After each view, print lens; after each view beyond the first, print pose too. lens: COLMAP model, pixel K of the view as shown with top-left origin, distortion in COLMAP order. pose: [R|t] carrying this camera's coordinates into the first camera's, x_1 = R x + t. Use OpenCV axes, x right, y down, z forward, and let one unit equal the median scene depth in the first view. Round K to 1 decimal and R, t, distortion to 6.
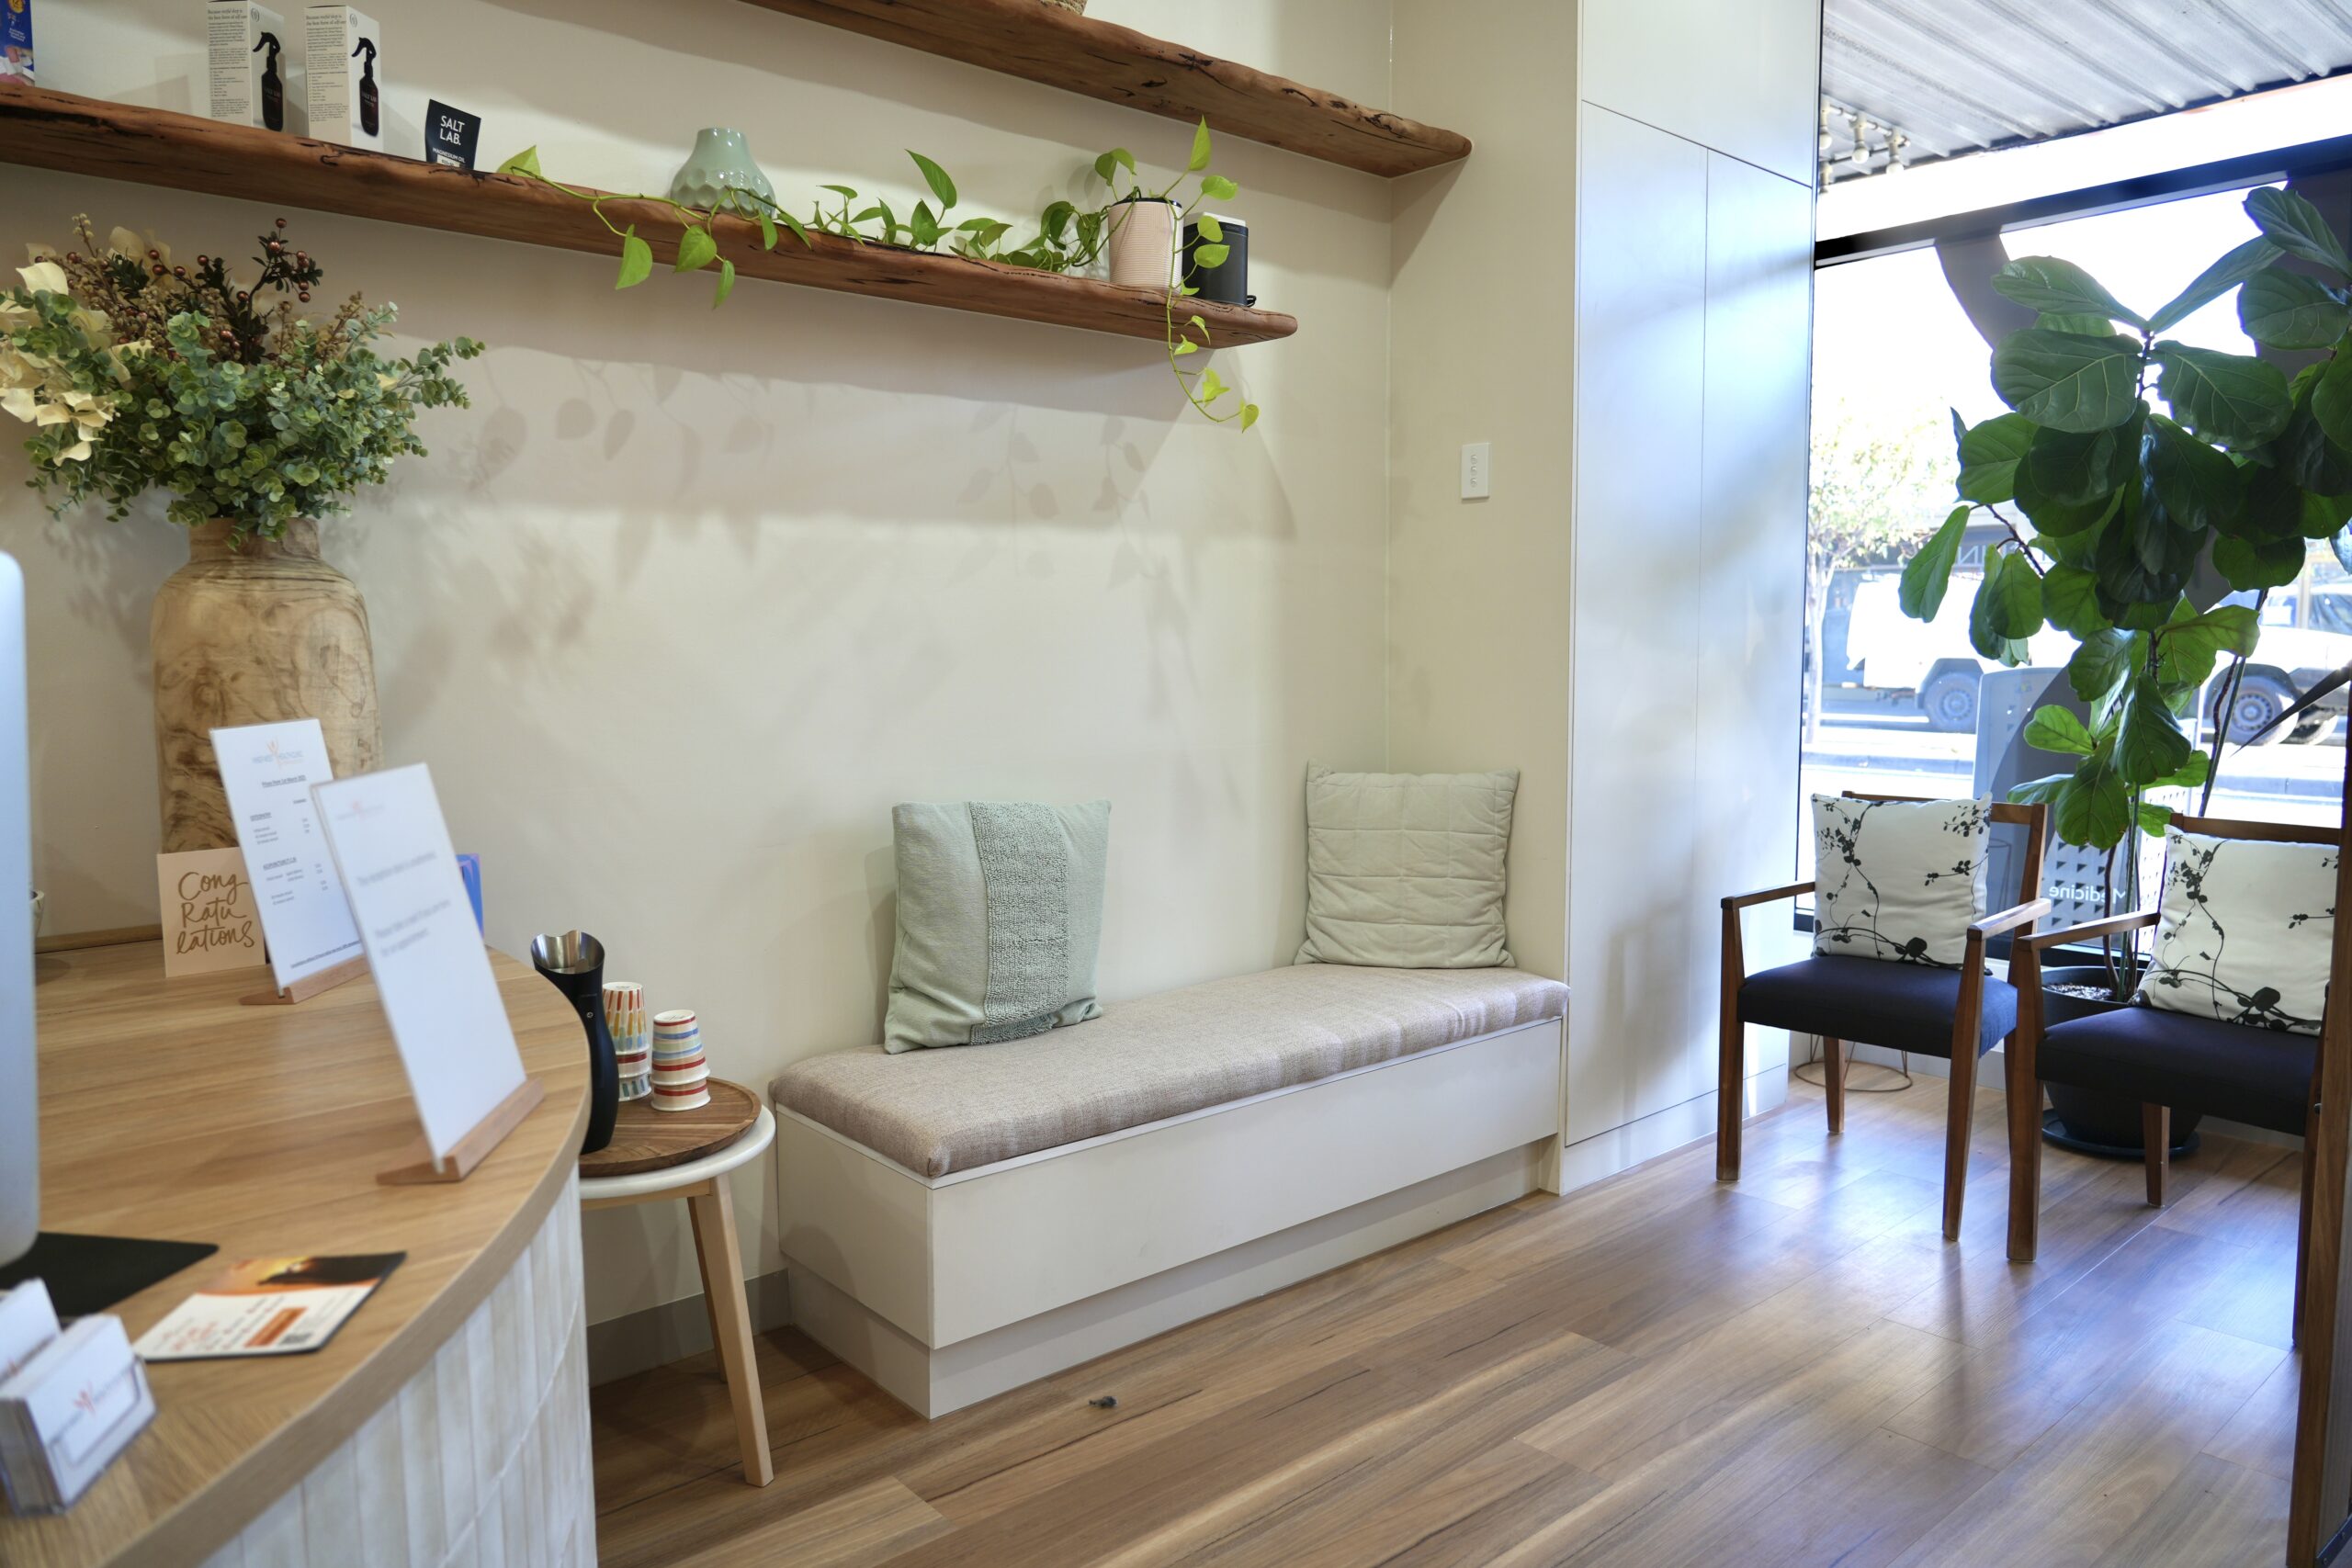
lens RADIAL K [[1587.3, 0, 1178.0], [0, 1587.3, 787.0], [0, 0, 1]] dist [-0.024639, 0.007574]
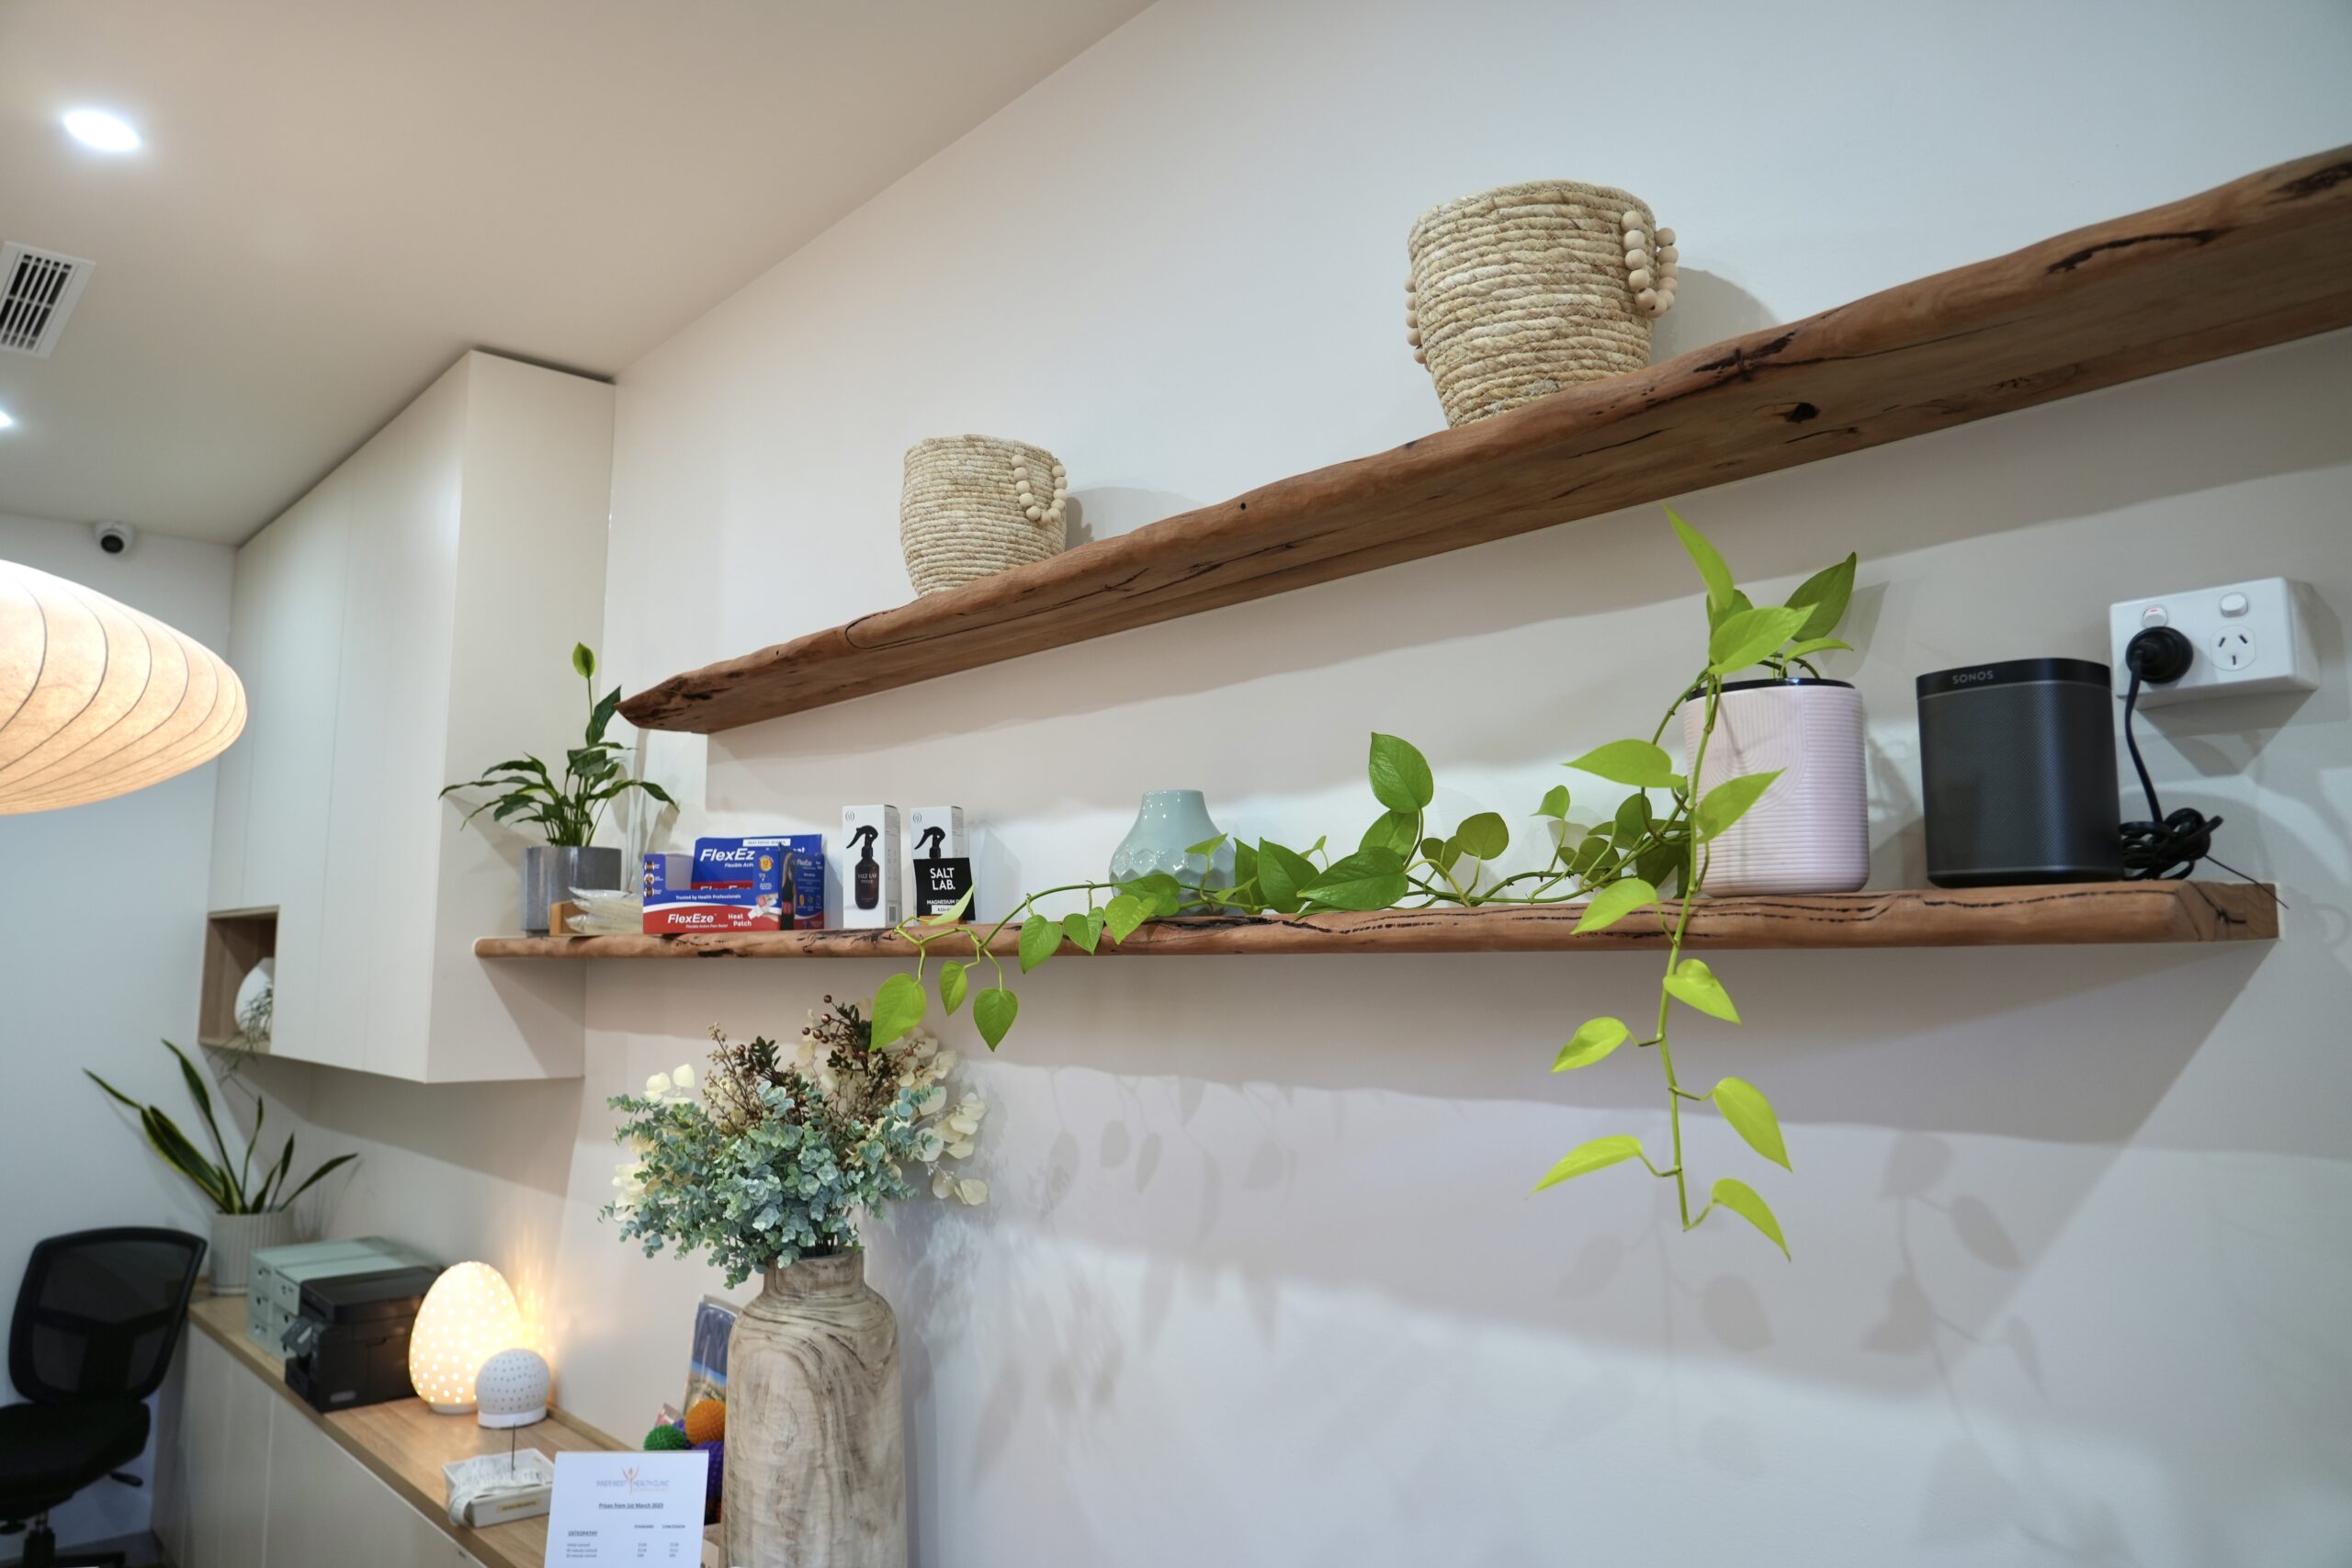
lens RADIAL K [[1587.3, 0, 1178.0], [0, 1587.3, 787.0], [0, 0, 1]] dist [-0.024639, 0.007574]
pose [[0.008851, -0.107024, -0.994217, 0.499635], [-0.092667, 0.989890, -0.107383, -0.333412], [0.995658, 0.093082, -0.001156, 1.006860]]
